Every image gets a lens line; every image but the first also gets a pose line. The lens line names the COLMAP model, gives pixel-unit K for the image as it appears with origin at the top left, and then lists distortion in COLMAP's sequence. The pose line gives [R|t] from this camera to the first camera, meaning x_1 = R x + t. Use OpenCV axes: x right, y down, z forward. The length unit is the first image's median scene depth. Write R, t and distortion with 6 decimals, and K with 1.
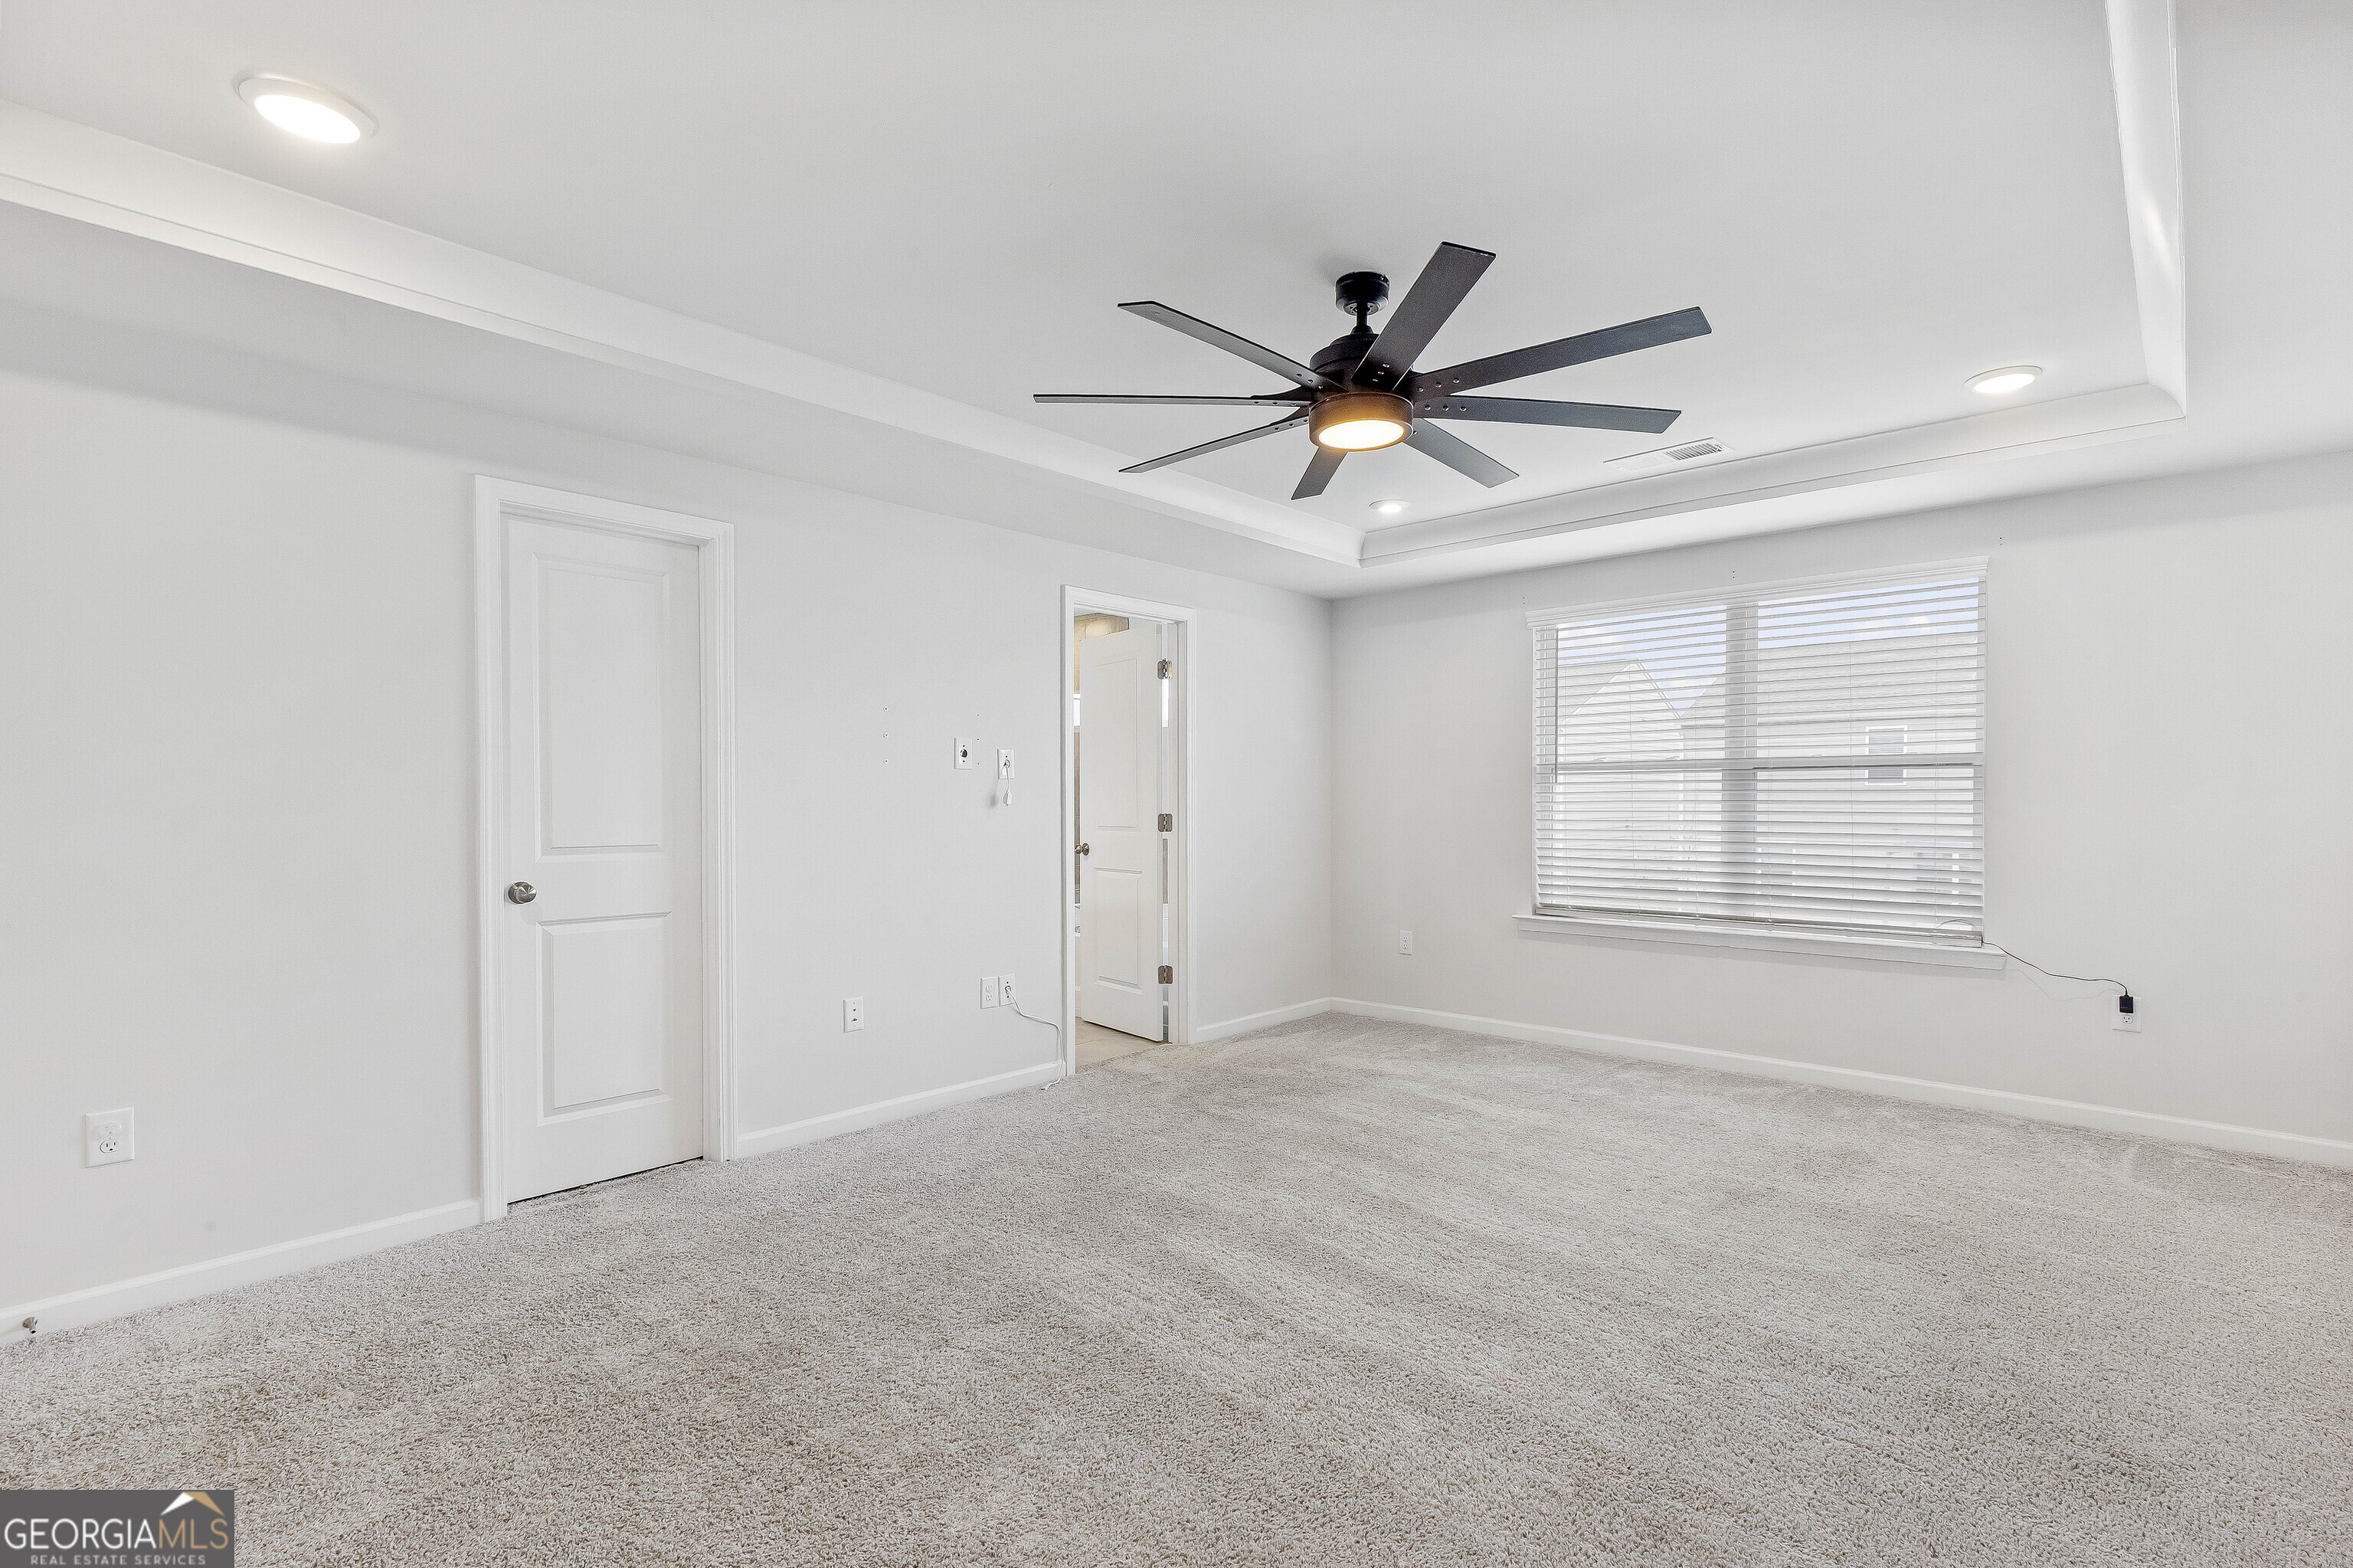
lens RADIAL K [[1103.0, 0, 1180.8], [0, 1103.0, 794.2], [0, 0, 1]] dist [0.009304, -0.001828]
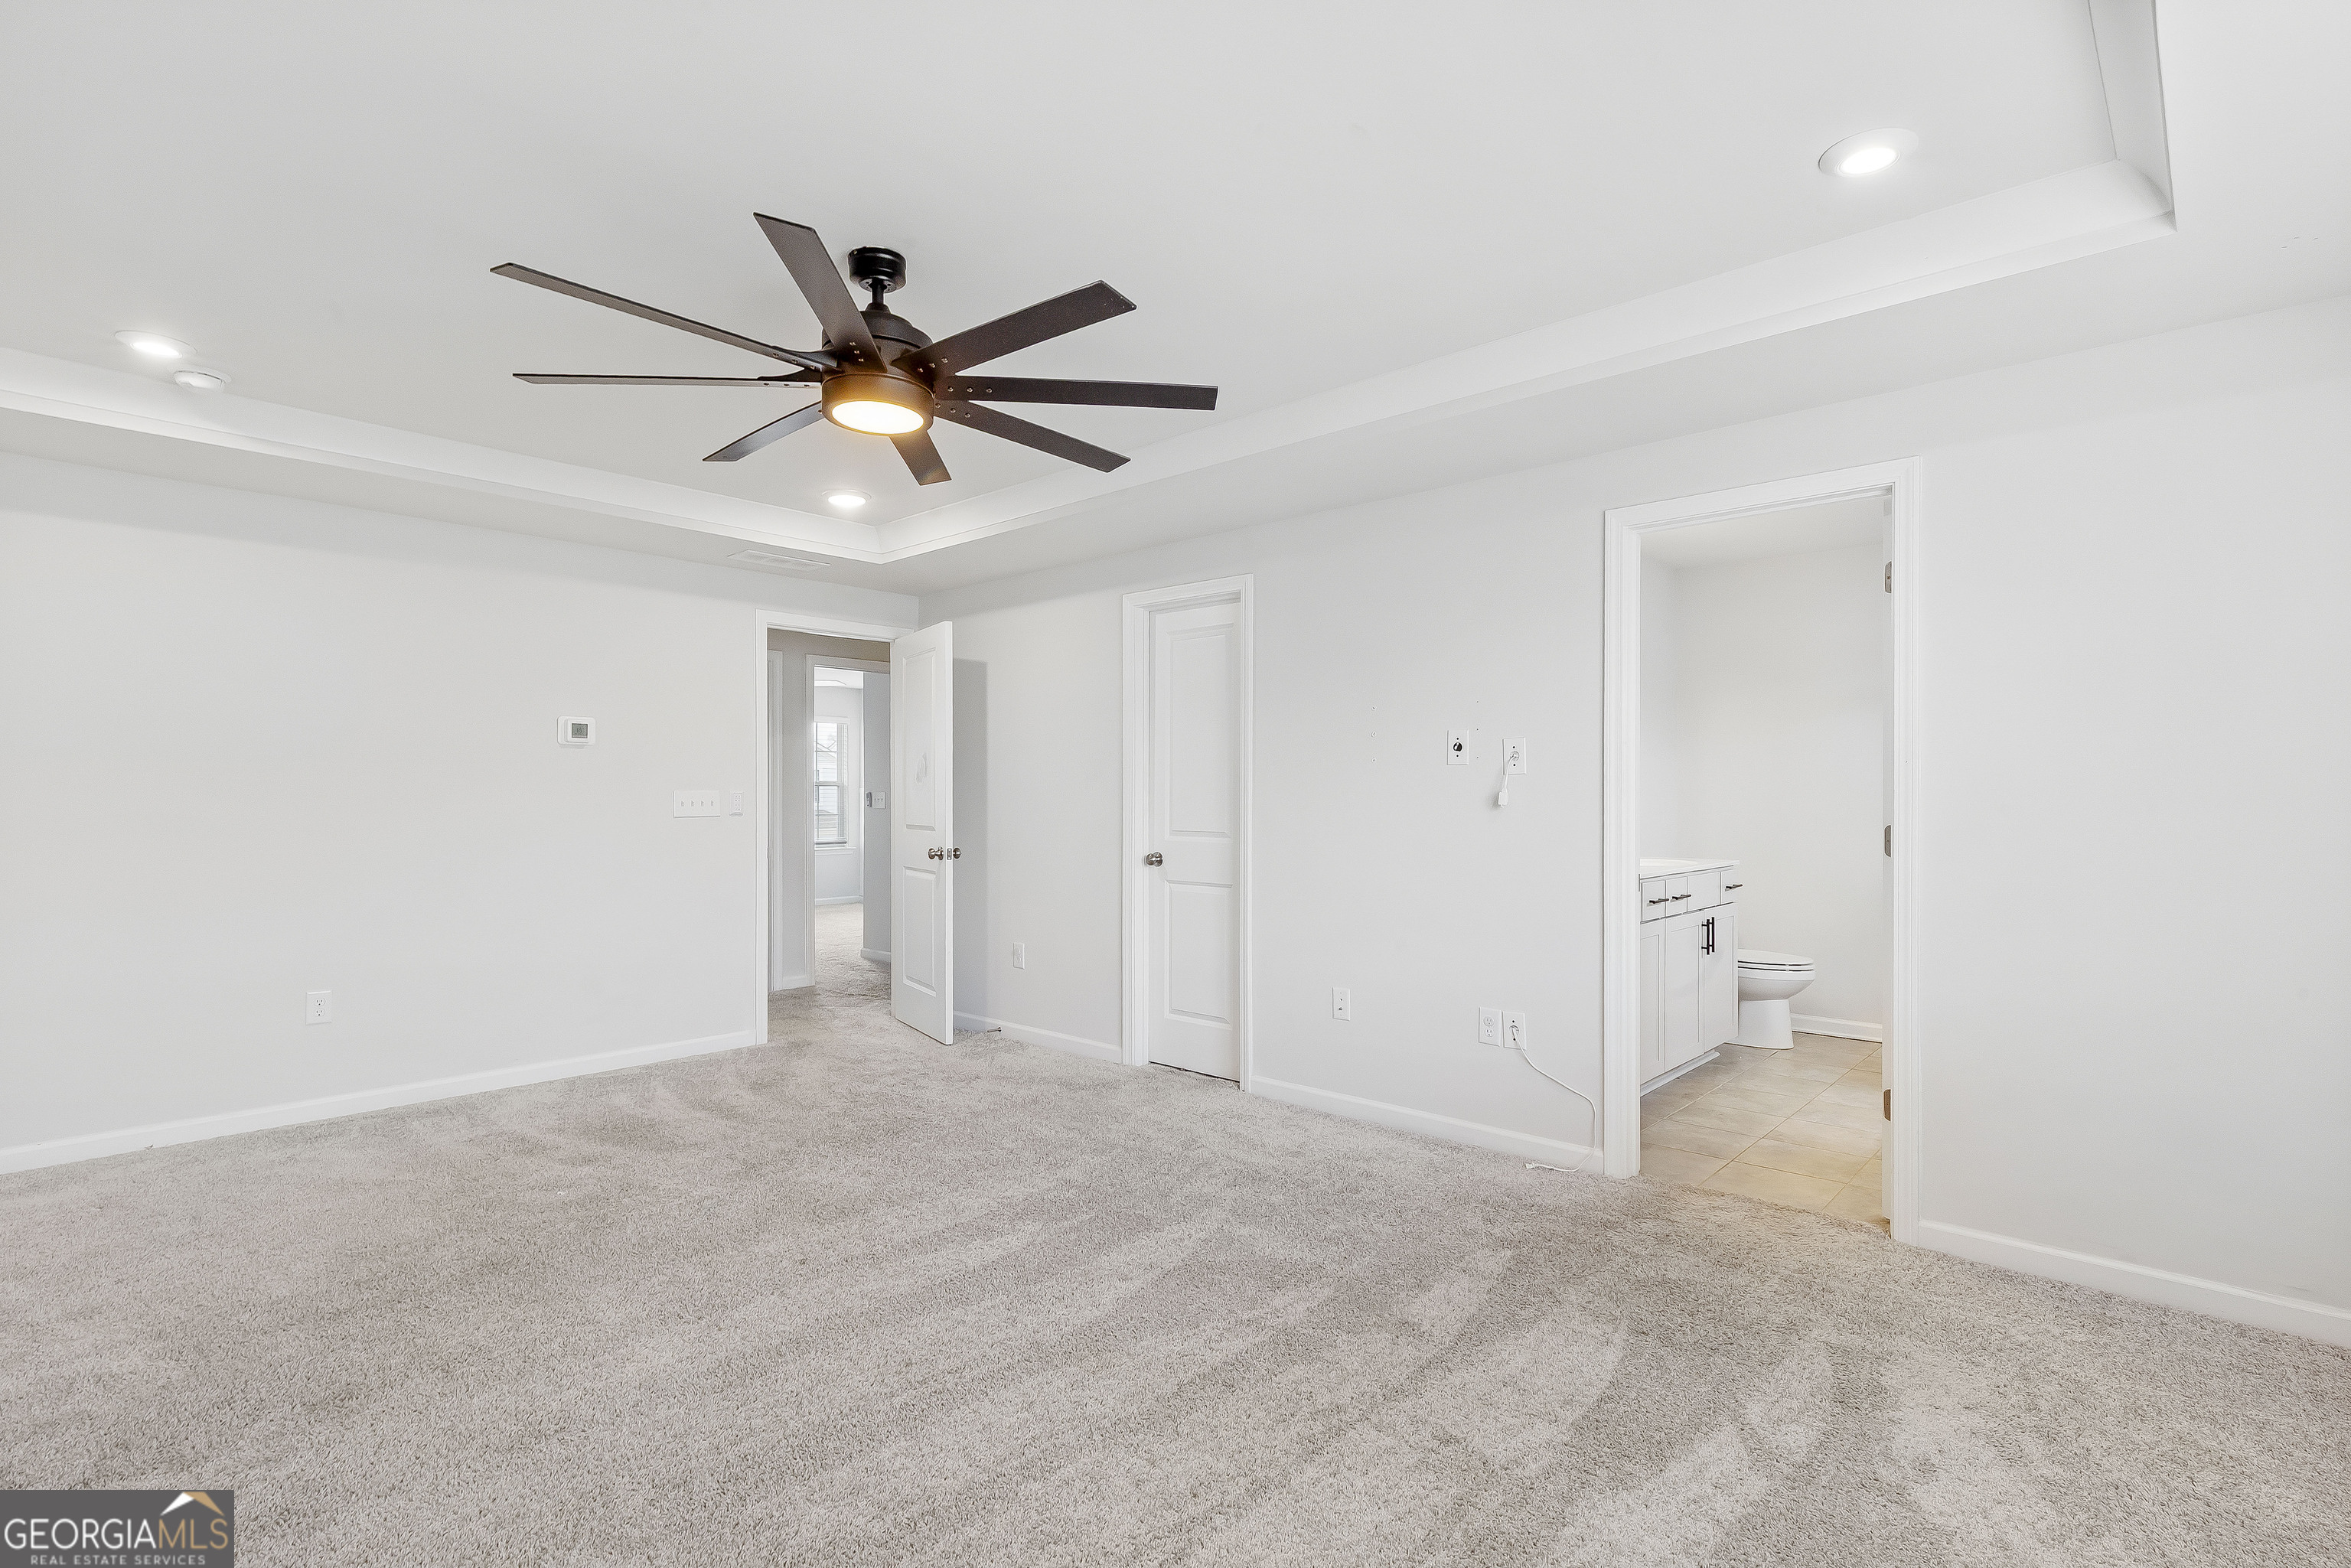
lens RADIAL K [[1102.0, 0, 1187.4], [0, 1102.0, 786.6], [0, 0, 1]] dist [0.009304, -0.001828]
pose [[0.013676, -0.006312, -0.999887, 0.818655], [0.004776, 0.999969, -0.006247, -0.001096], [0.999895, -0.004690, 0.013706, 0.919572]]
